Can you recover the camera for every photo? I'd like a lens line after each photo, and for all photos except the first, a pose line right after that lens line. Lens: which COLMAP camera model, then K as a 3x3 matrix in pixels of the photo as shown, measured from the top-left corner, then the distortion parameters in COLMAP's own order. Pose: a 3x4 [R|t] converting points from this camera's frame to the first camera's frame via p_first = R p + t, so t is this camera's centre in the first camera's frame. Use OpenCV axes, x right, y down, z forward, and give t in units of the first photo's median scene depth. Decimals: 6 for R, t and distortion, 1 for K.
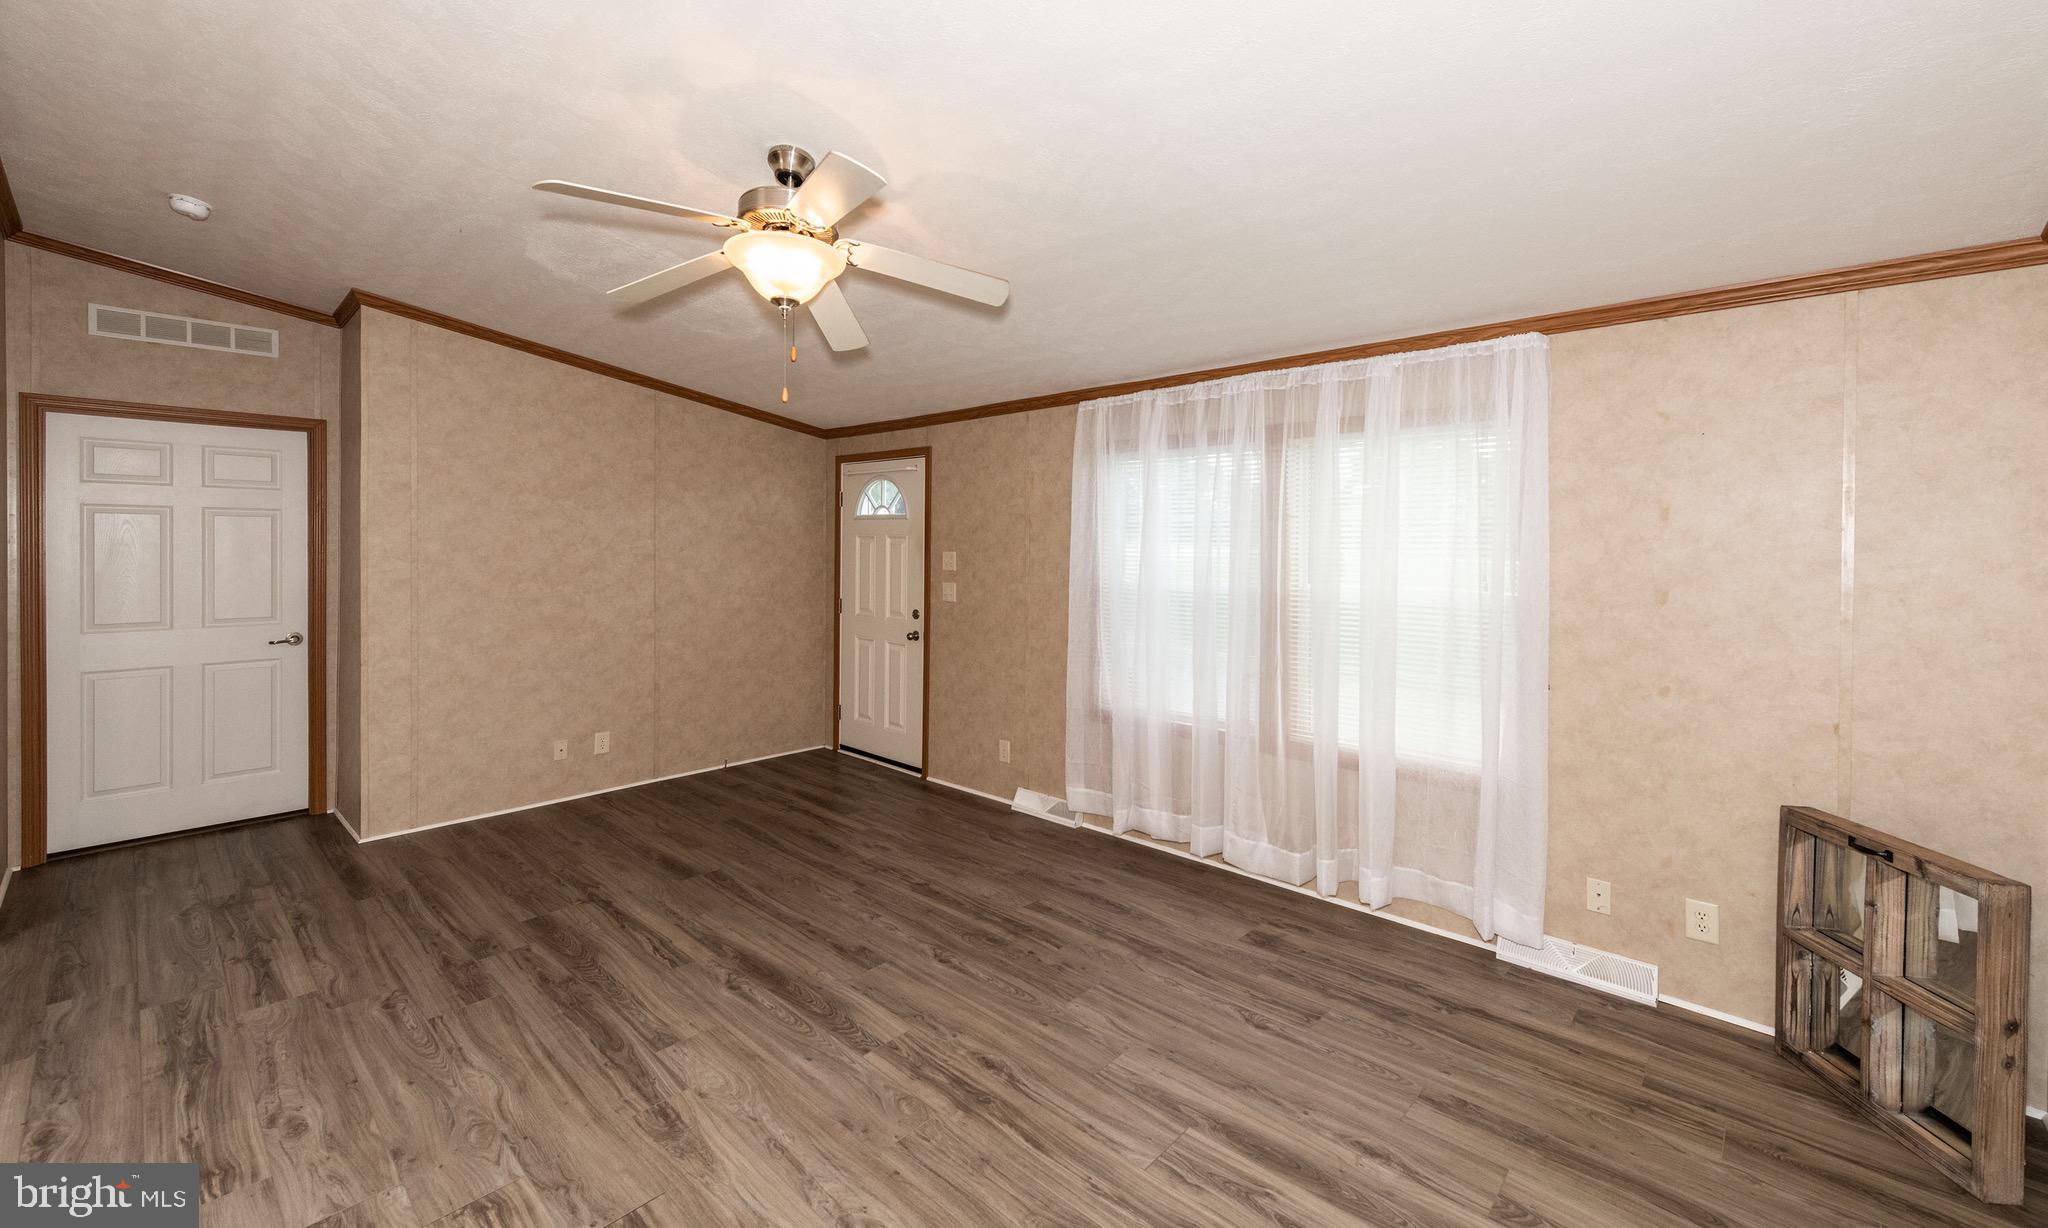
lens RADIAL K [[829.0, 0, 1020.6], [0, 829.0, 557.4], [0, 0, 1]] dist [0.012978, -0.000910]
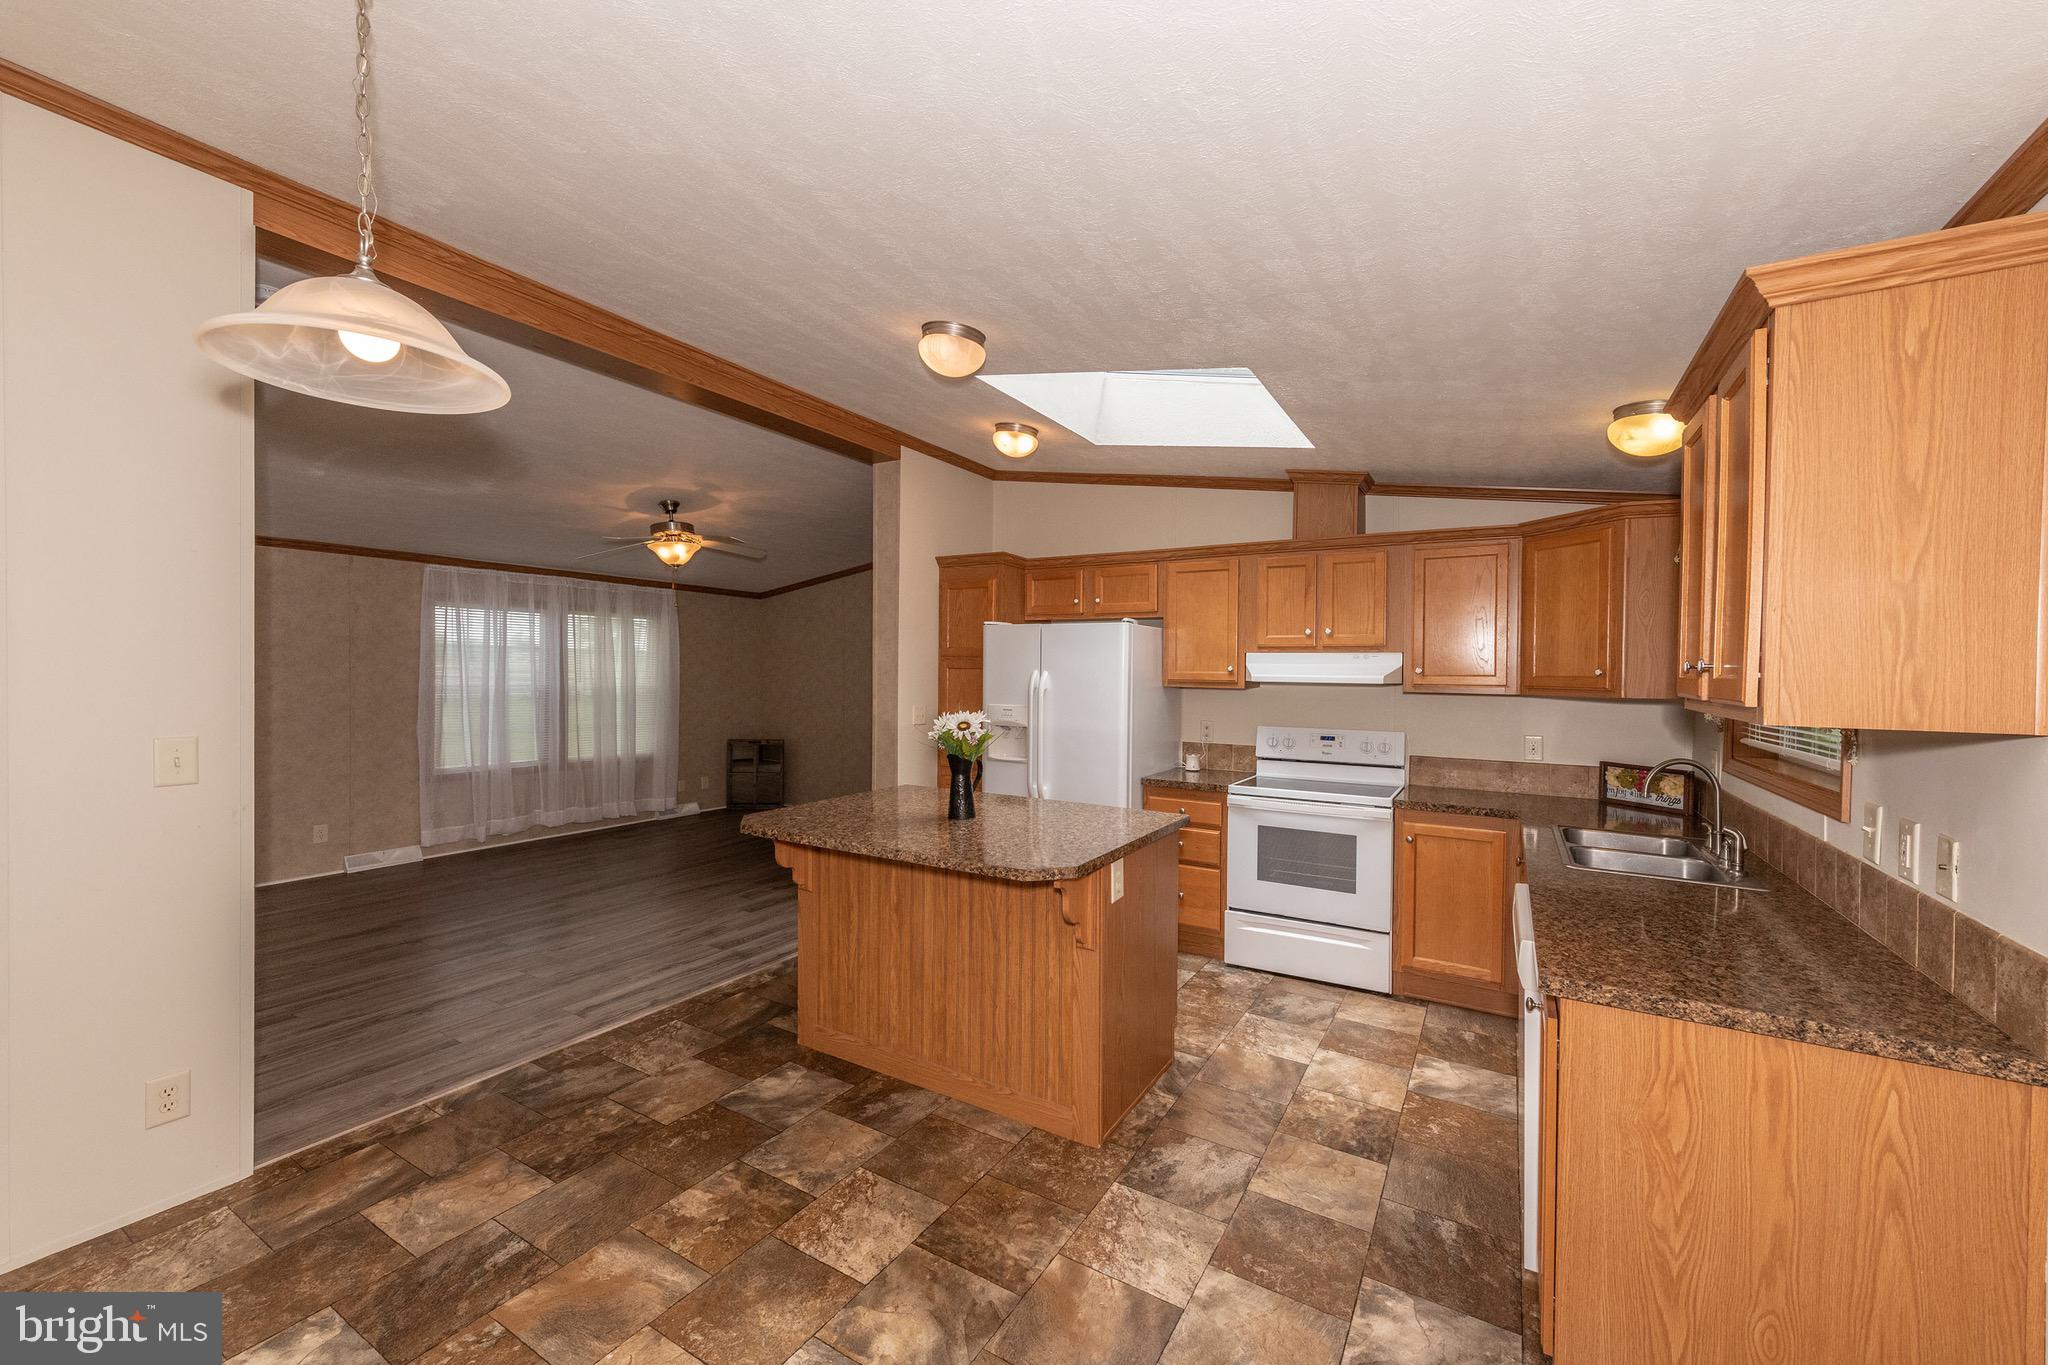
lens RADIAL K [[818.7, 0, 1020.5], [0, 818.7, 678.7], [0, 0, 1]] dist [0.013466, -0.002428]
pose [[-0.200863, -0.012997, 0.979533, -2.004063], [0.001966, 0.999905, 0.013670, -0.005395], [-0.979617, 0.004672, -0.200818, 0.362474]]
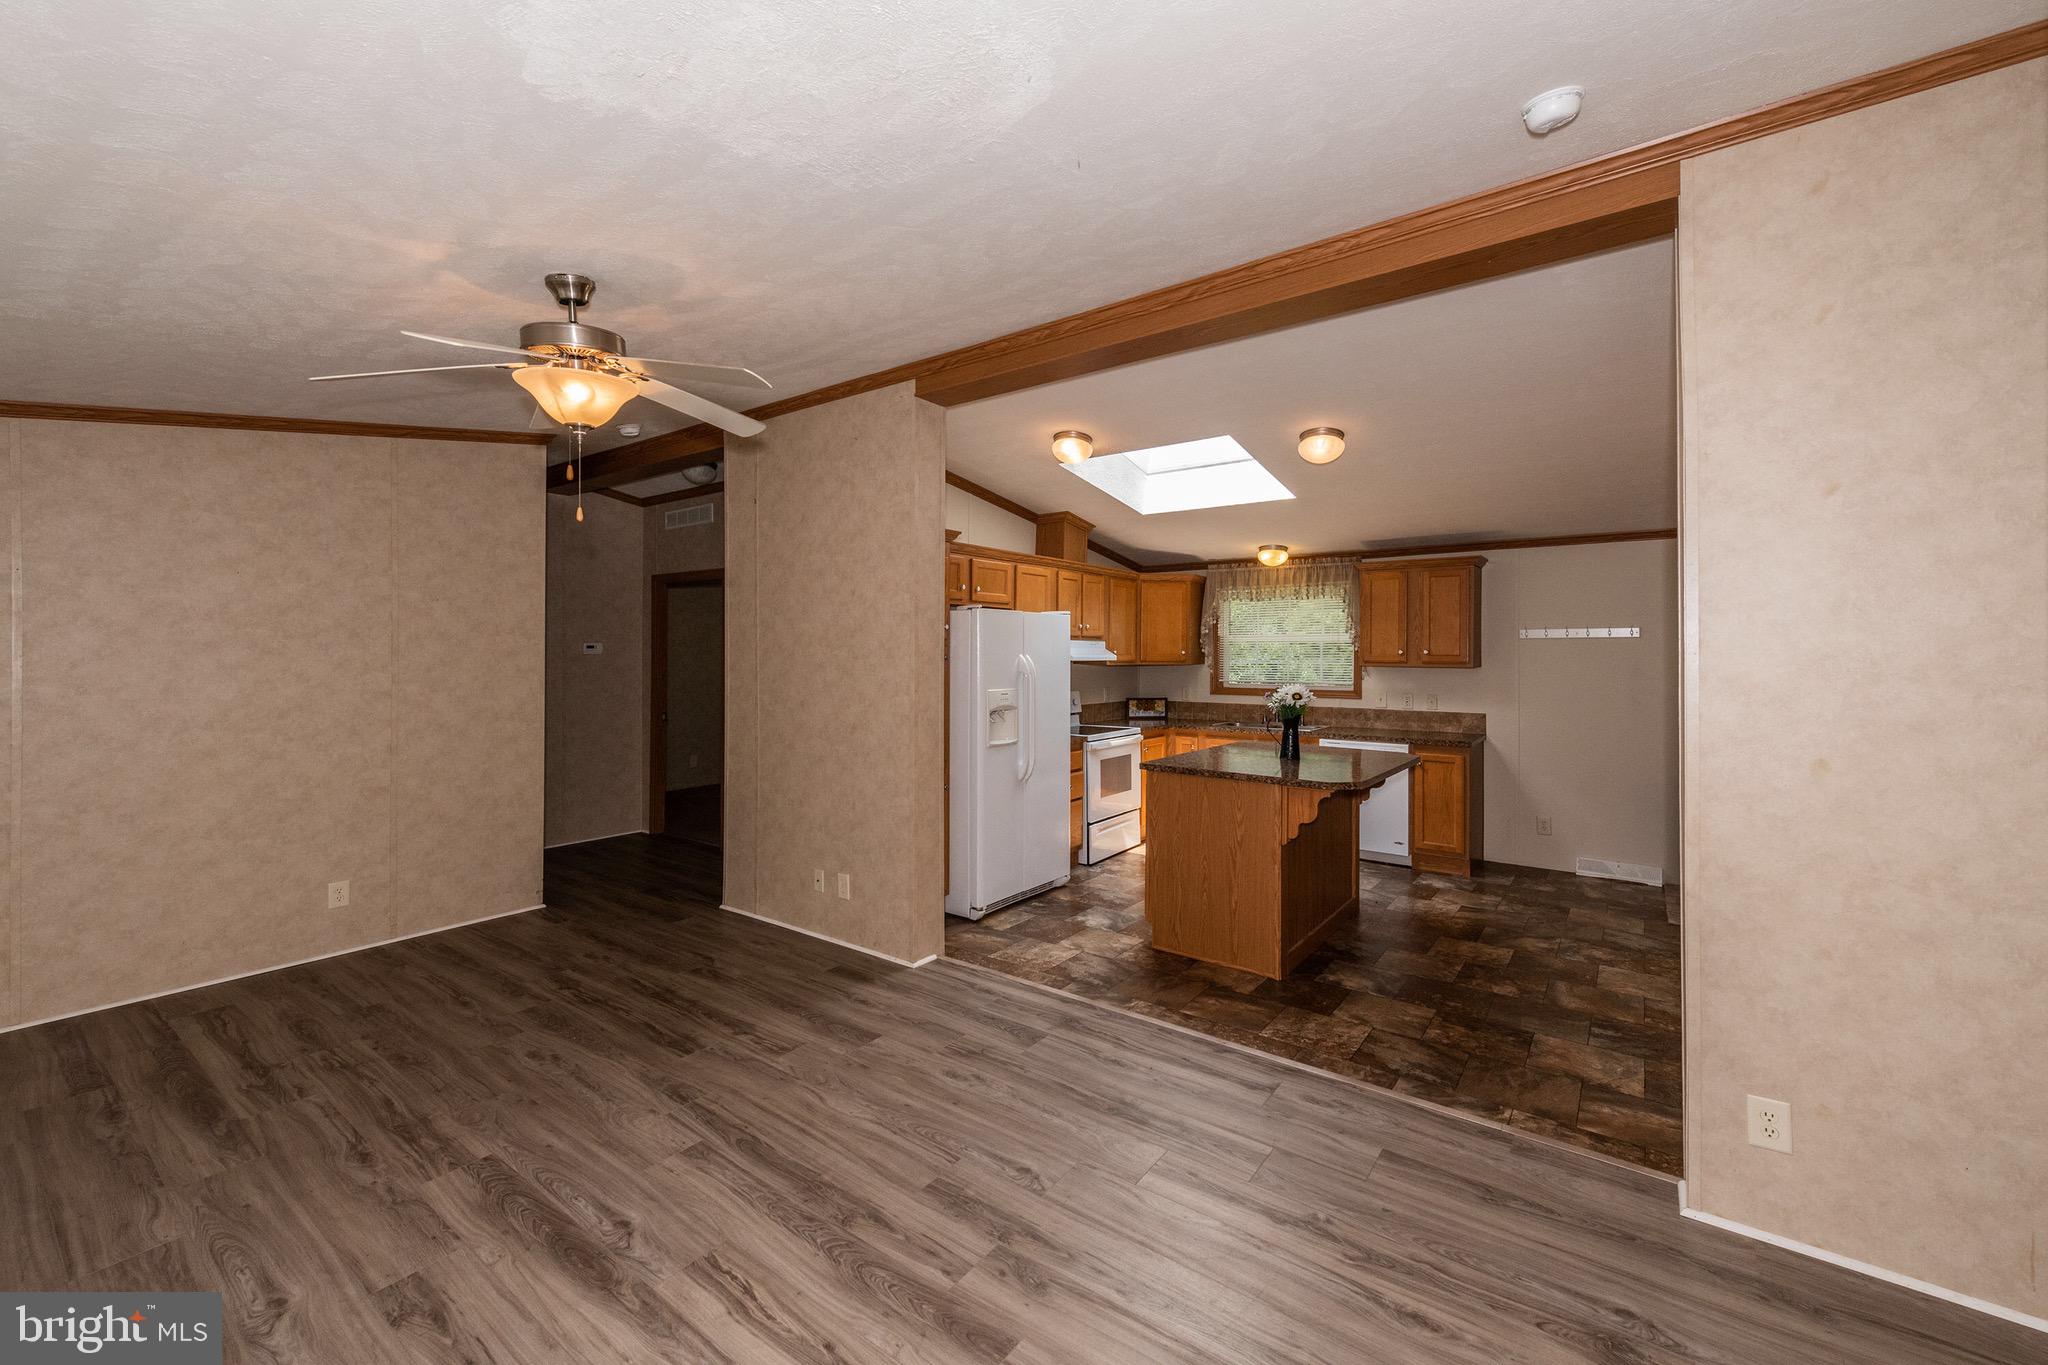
lens RADIAL K [[818.7, 0, 1027.9], [0, 818.7, 648.1], [0, 0, 1]] dist [0.013466, -0.002428]
pose [[-0.993602, -0.007376, -0.112696, -0.528094], [-0.008463, 0.999922, 0.009174, -0.027589], [0.112619, 0.010069, -0.993587, 1.512492]]
